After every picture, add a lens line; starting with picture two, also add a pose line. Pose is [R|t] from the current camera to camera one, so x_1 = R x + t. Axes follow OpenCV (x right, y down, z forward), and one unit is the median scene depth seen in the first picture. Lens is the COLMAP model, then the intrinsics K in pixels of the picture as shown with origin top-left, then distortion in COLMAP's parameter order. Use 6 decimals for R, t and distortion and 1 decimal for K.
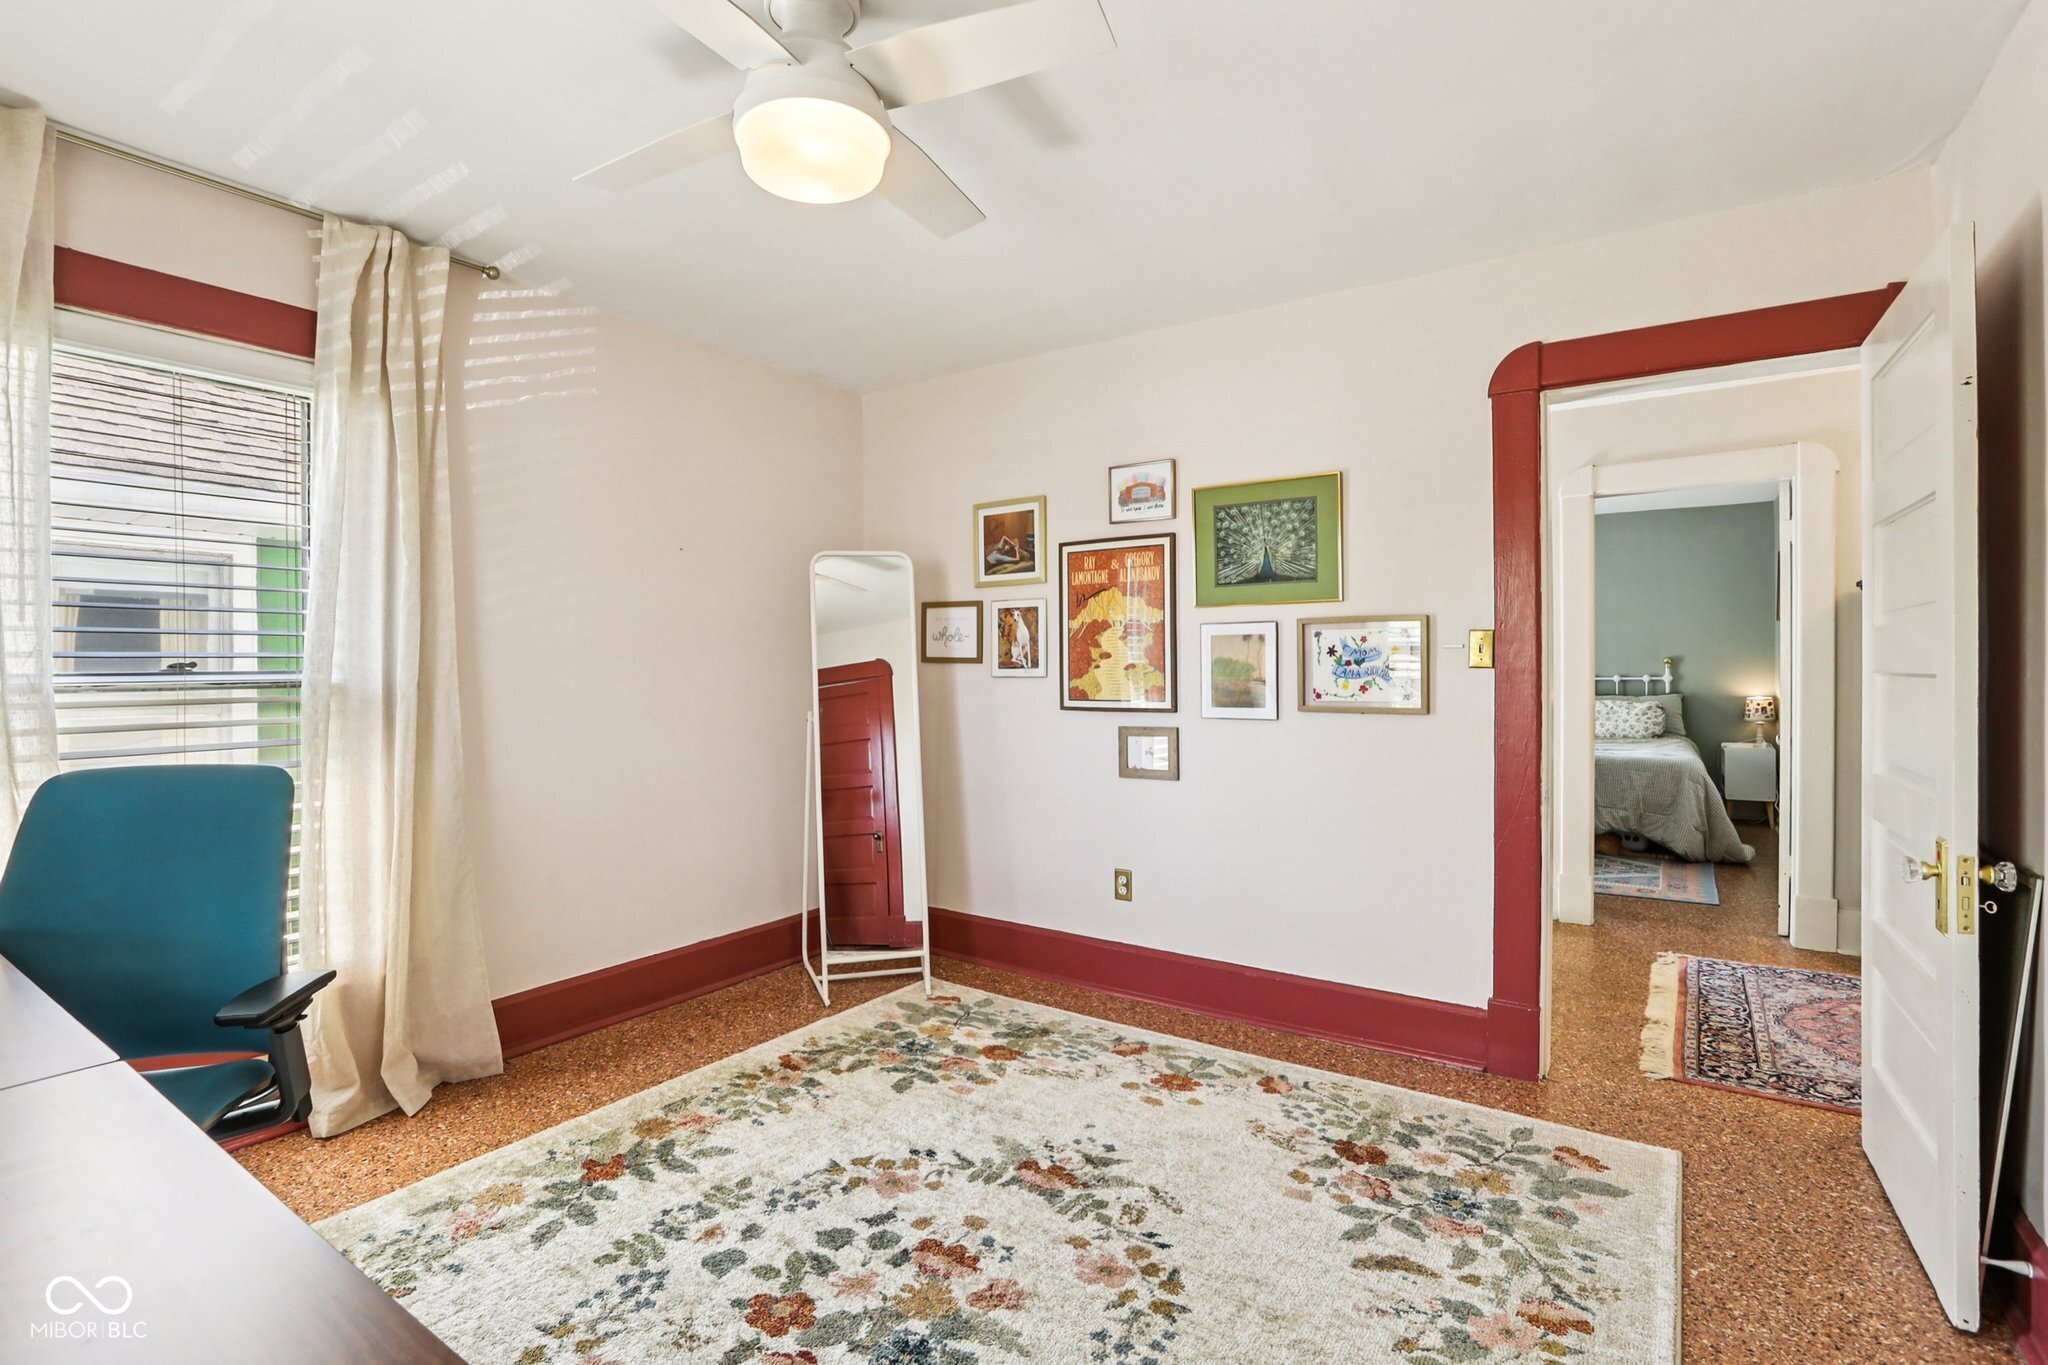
lens RADIAL K [[948.5, 0, 1017.8], [0, 948.5, 677.6], [0, 0, 1]] dist [-0.032503, 0.004917]
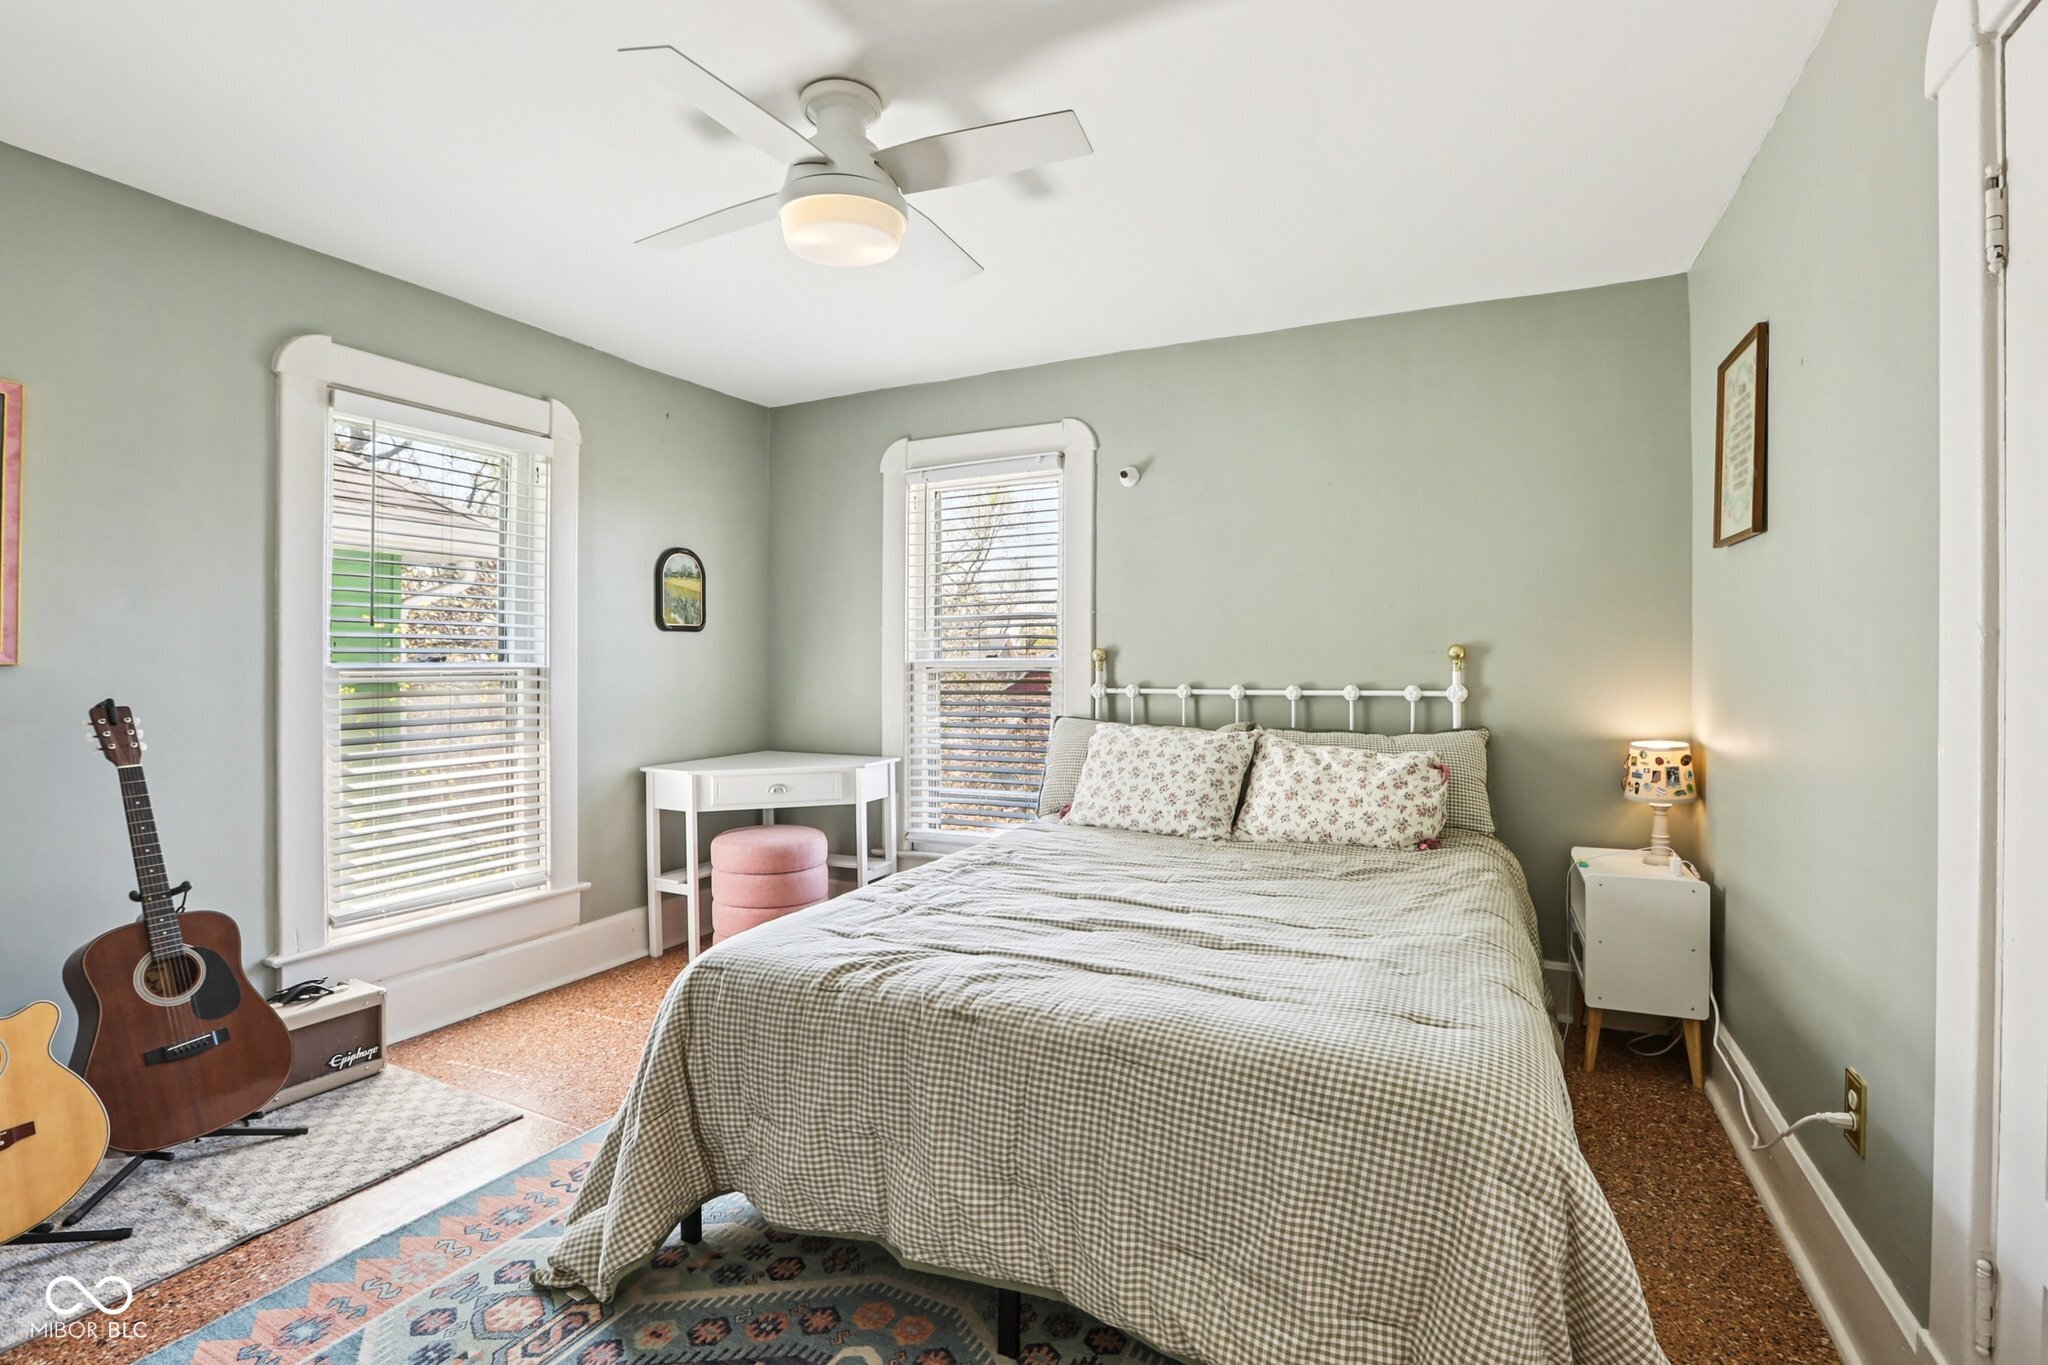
lens RADIAL K [[948.5, 0, 1030.1], [0, 948.5, 677.5], [0, 0, 1]] dist [-0.032503, 0.004917]
pose [[0.987278, 0.002857, 0.158976, 0.512676], [-0.002622, 0.999995, -0.001687, -0.006845], [-0.158981, 0.001249, 0.987281, 0.714520]]
